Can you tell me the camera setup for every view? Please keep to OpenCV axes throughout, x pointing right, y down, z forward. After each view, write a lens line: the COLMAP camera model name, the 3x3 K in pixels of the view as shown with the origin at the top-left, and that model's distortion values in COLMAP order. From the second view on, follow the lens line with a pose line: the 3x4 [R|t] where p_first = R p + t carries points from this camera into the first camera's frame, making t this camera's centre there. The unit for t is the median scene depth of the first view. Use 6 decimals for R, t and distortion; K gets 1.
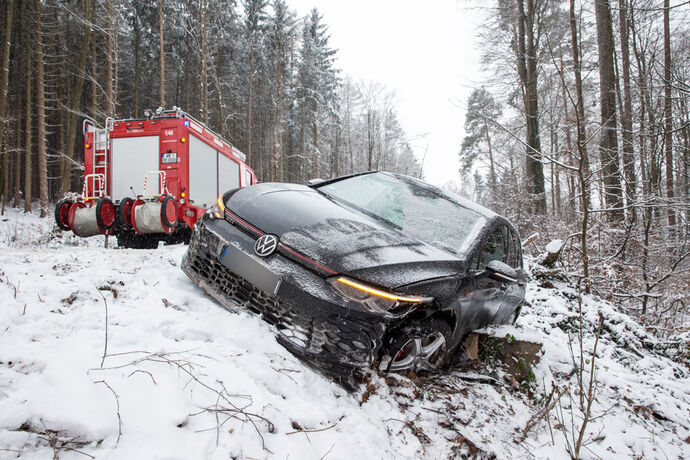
lens RADIAL K [[488.1, 0, 345.0], [0, 488.1, 230.0], [0, 0, 1]] dist [-0.113657, 0.098883]
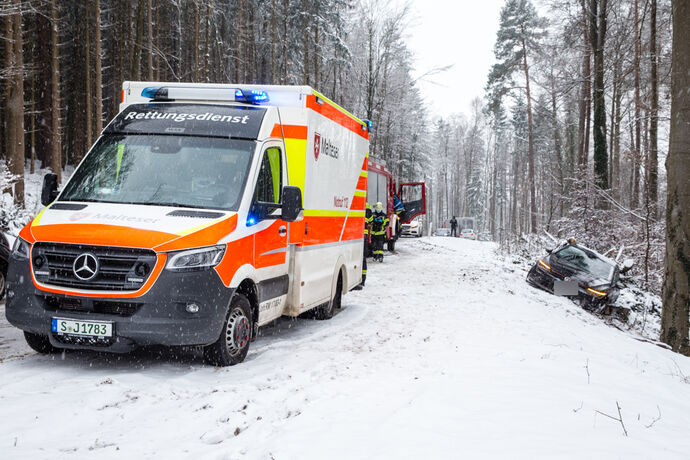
lens RADIAL K [[772.9, 0, 345.0], [0, 772.9, 230.0], [0, 0, 1]] dist [0.000710, 0.000351]
pose [[0.995357, 0.029355, 0.091668, -2.013514], [-0.035906, 0.996855, 0.070652, -0.590972], [-0.089305, -0.073616, 0.993280, -3.985367]]
